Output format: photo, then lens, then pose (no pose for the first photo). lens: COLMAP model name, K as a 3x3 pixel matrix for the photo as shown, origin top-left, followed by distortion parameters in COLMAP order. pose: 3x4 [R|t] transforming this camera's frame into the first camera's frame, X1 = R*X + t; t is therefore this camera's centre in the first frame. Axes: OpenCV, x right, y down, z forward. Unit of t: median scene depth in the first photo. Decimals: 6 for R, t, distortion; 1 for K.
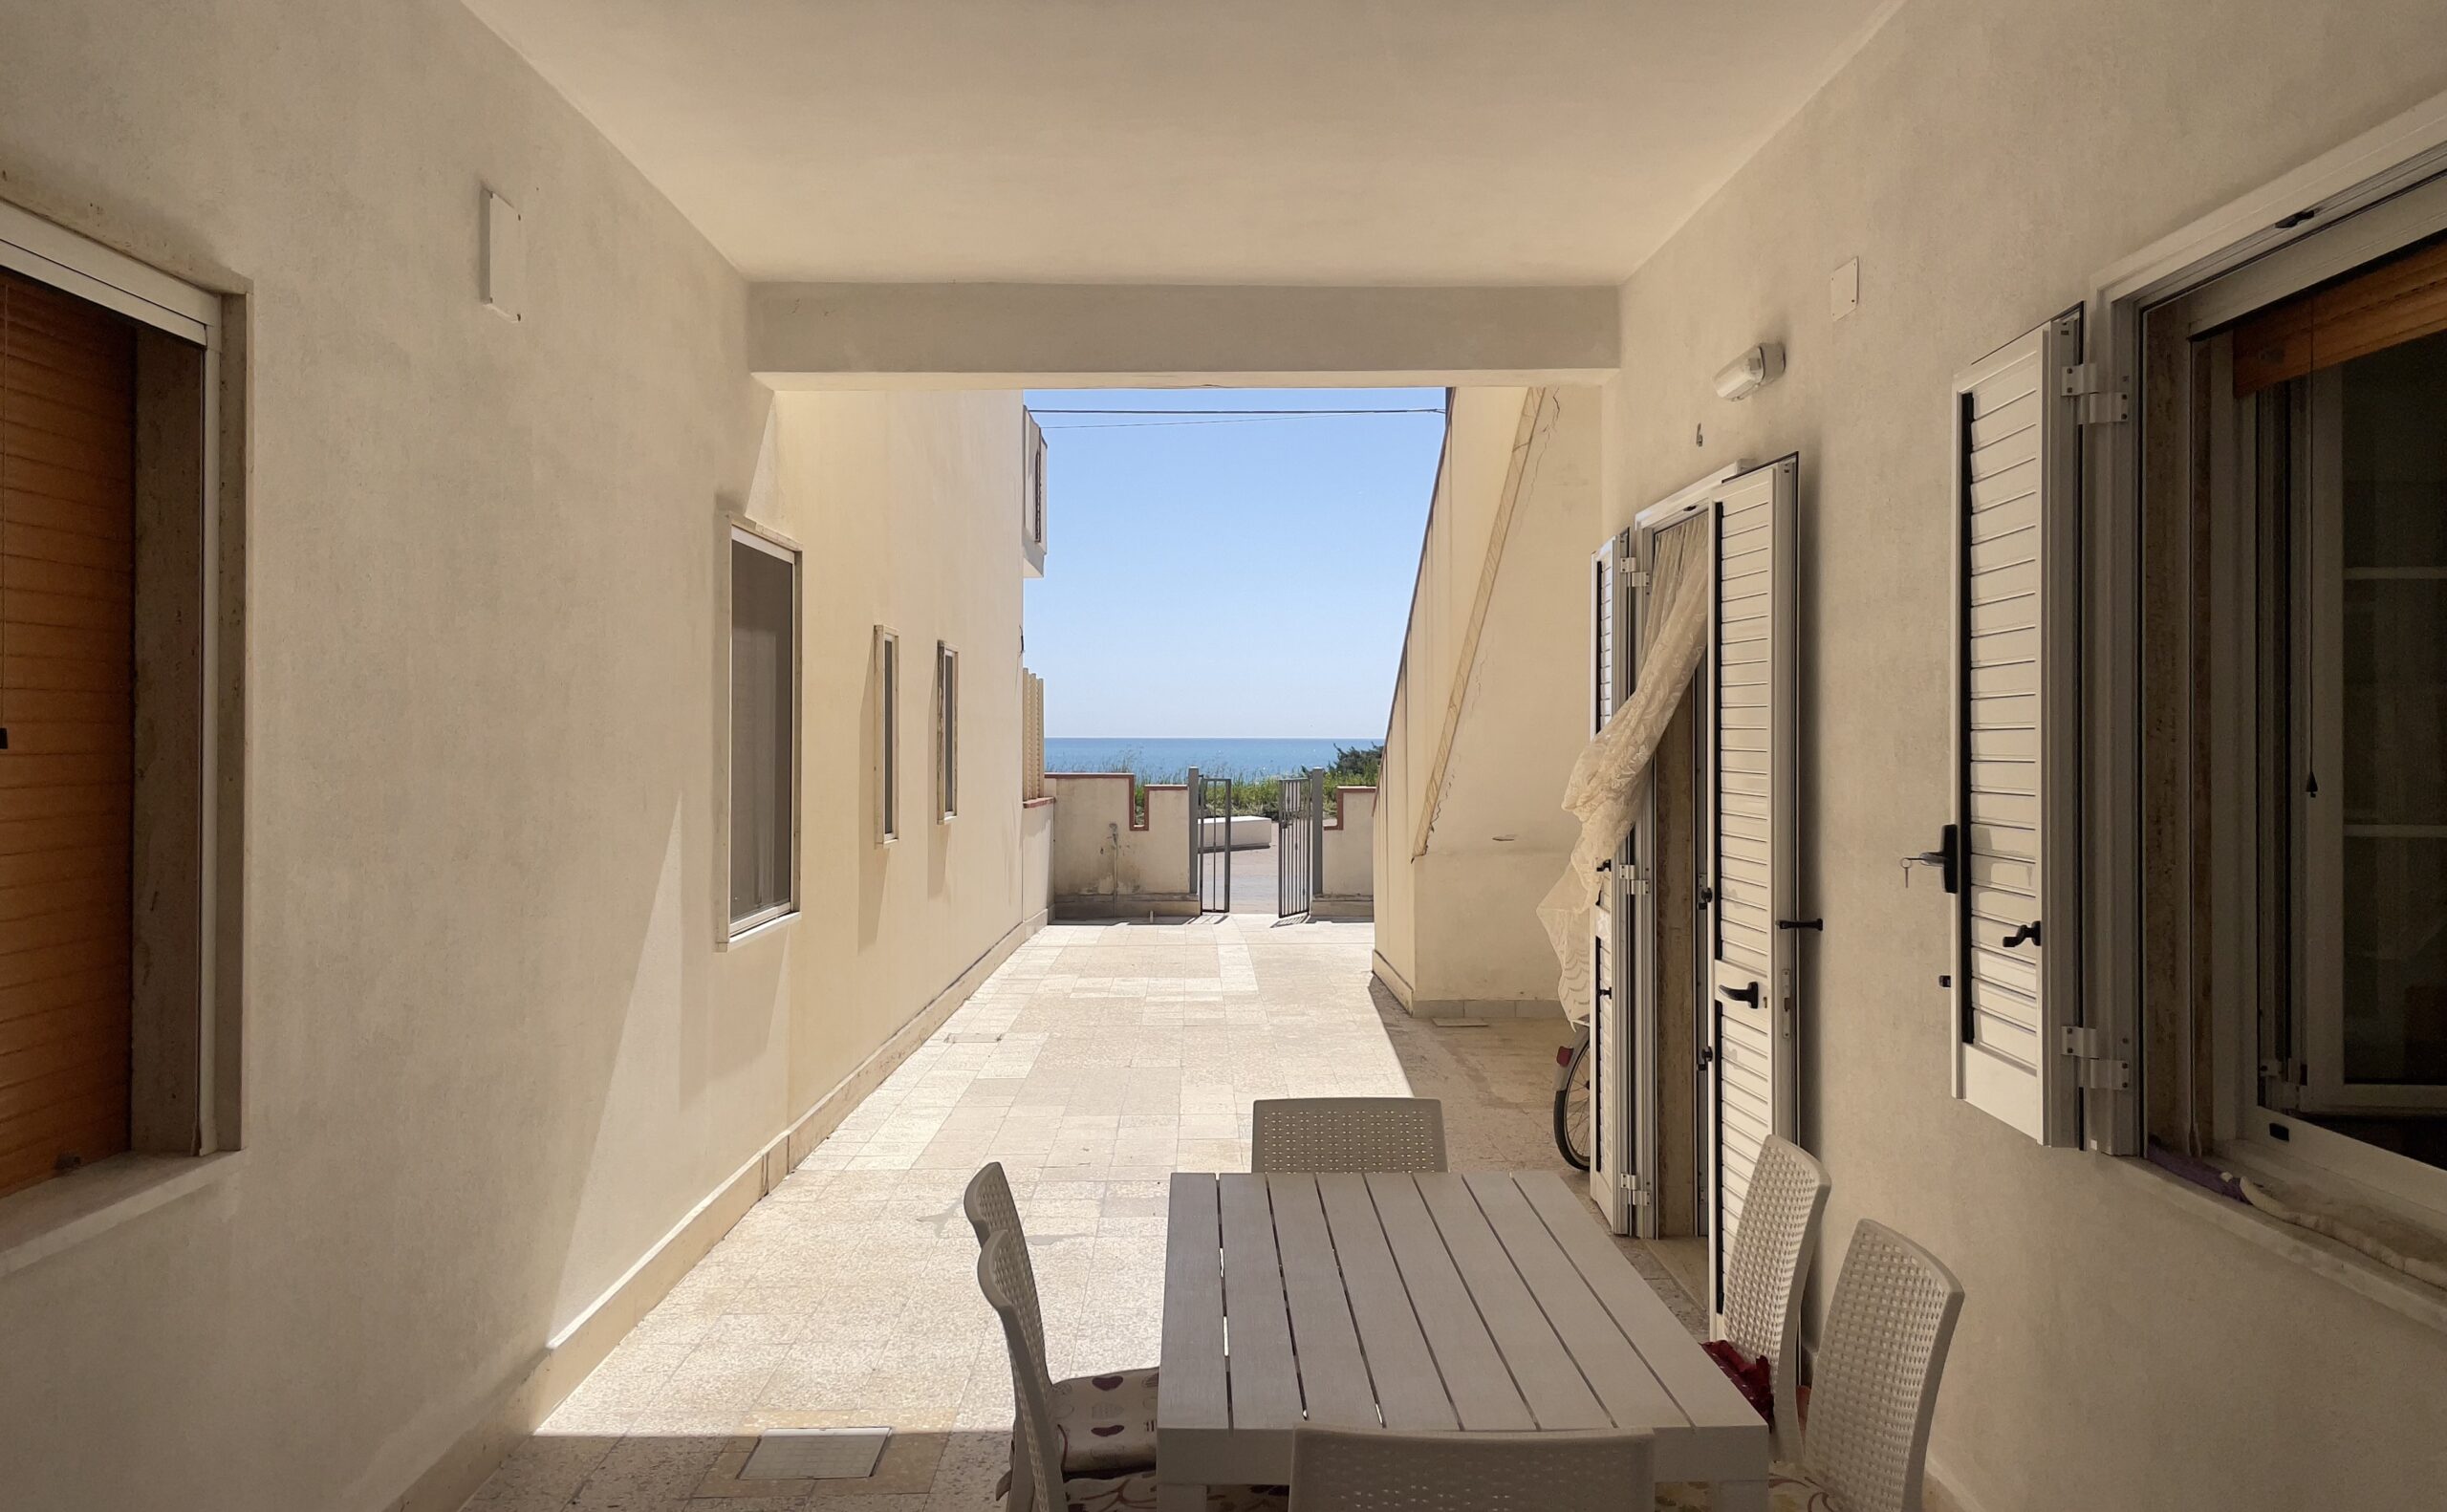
lens RADIAL K [[1837.7, 0, 1220.4], [0, 1837.7, 742.0], [0, 0, 1]] dist [0.047420, -0.009415]
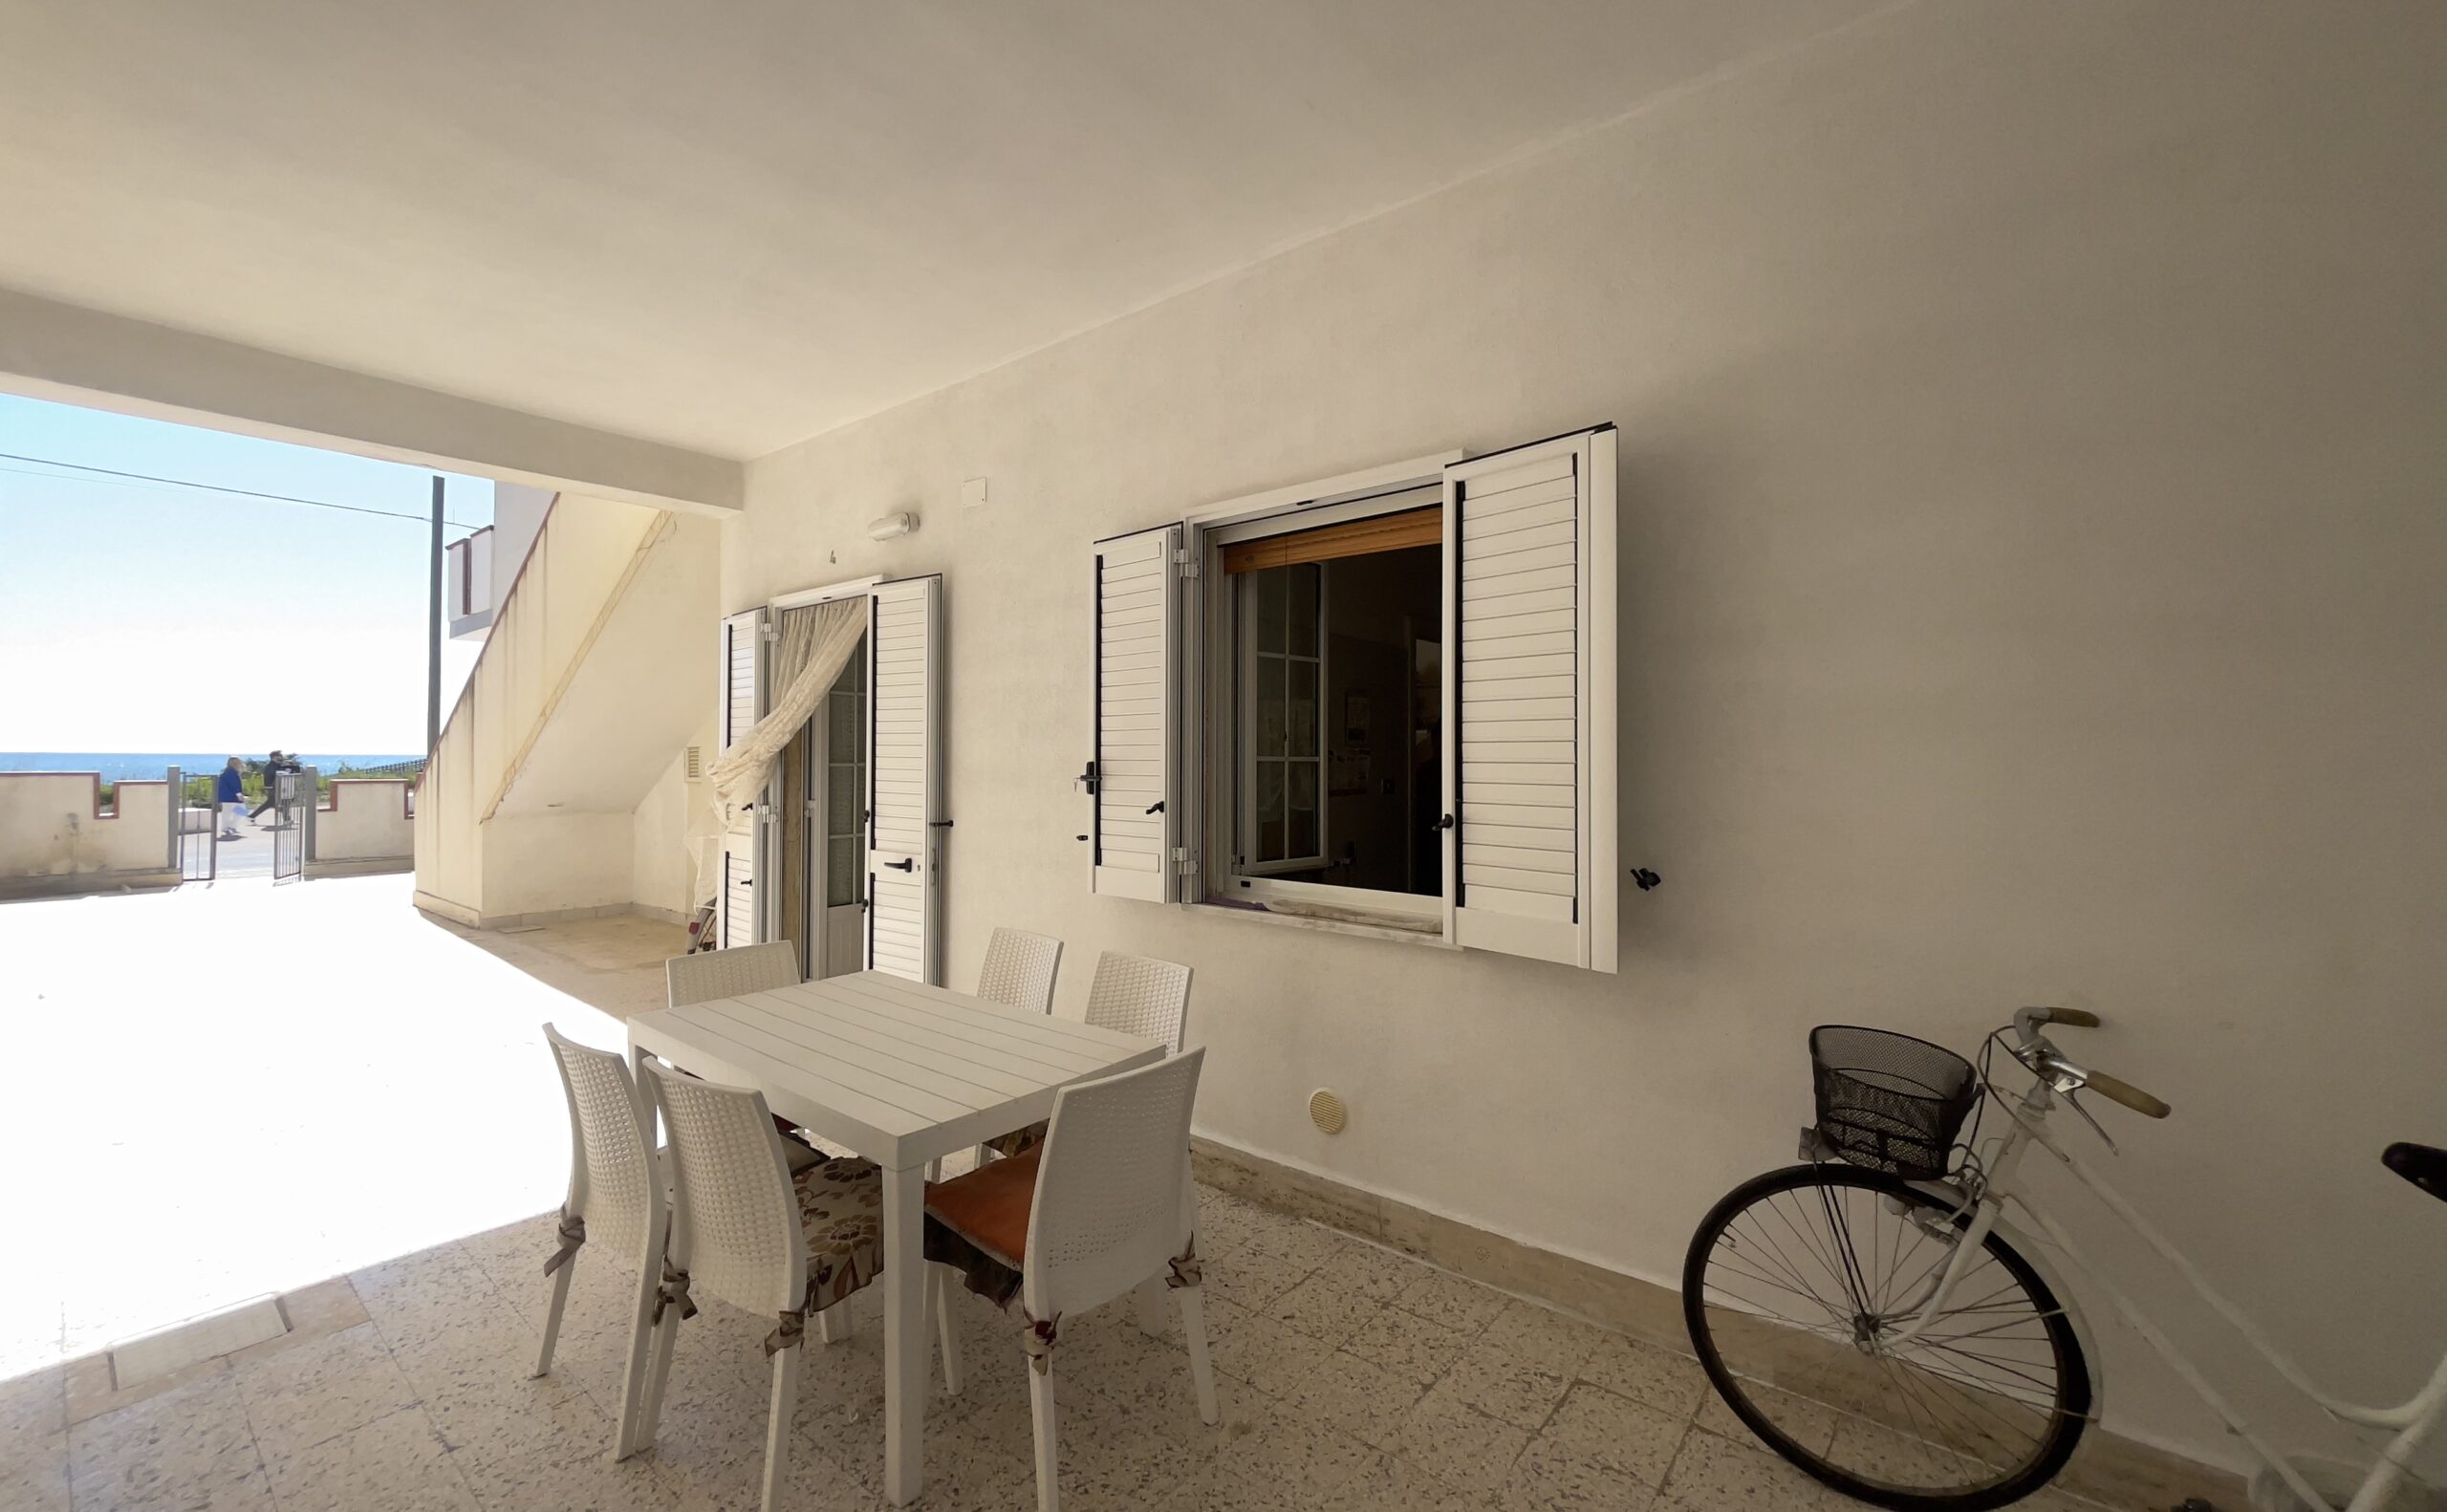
lens RADIAL K [[969.9, 0, 1231.3], [0, 969.9, 751.5], [0, 0, 1]] dist [-0.009229, 0.002497]
pose [[0.639300, 0.005678, 0.768937, -0.082635], [-0.001532, 0.999980, -0.006110, 0.009748], [-0.768956, 0.002728, 0.639296, 0.045520]]
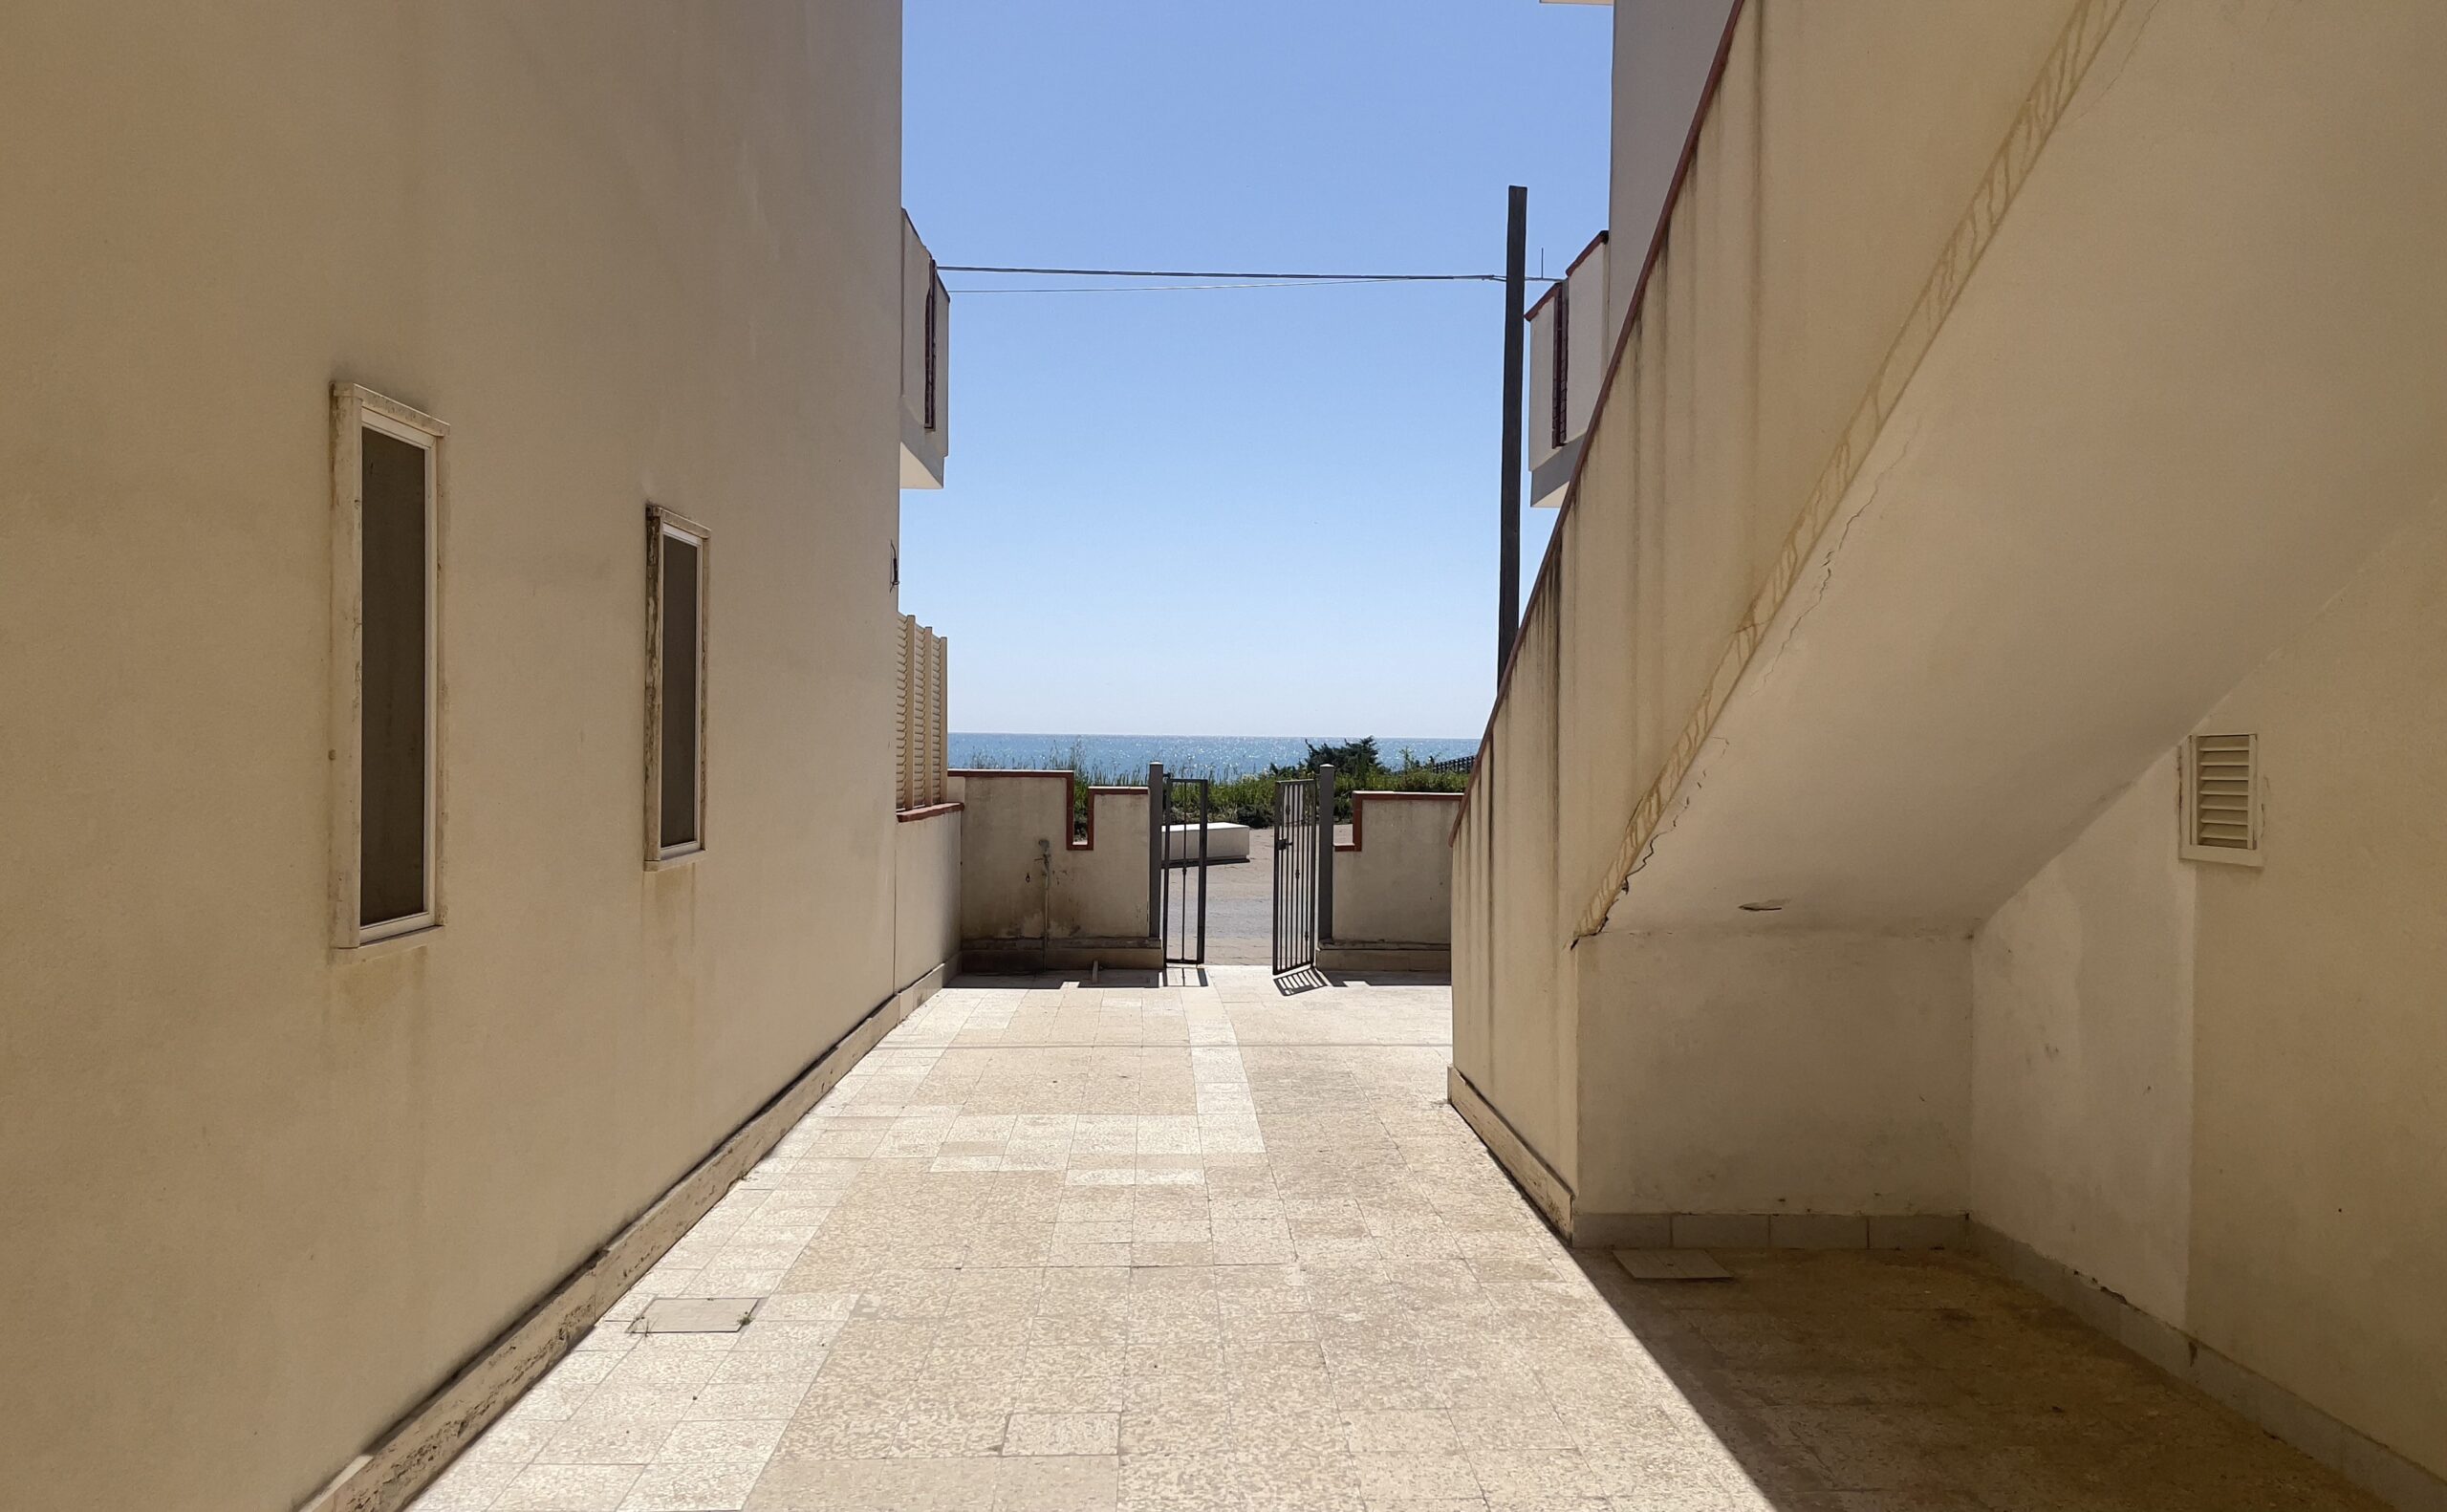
lens RADIAL K [[1837.7, 0, 1221.9], [0, 1837.7, 740.9], [0, 0, 1]] dist [0.047420, -0.009415]
pose [[0.999766, 0.008144, 0.020023, -0.004826], [-0.008168, 0.999966, 0.001107, 0.005841], [-0.020013, -0.001270, 0.999799, 0.388664]]
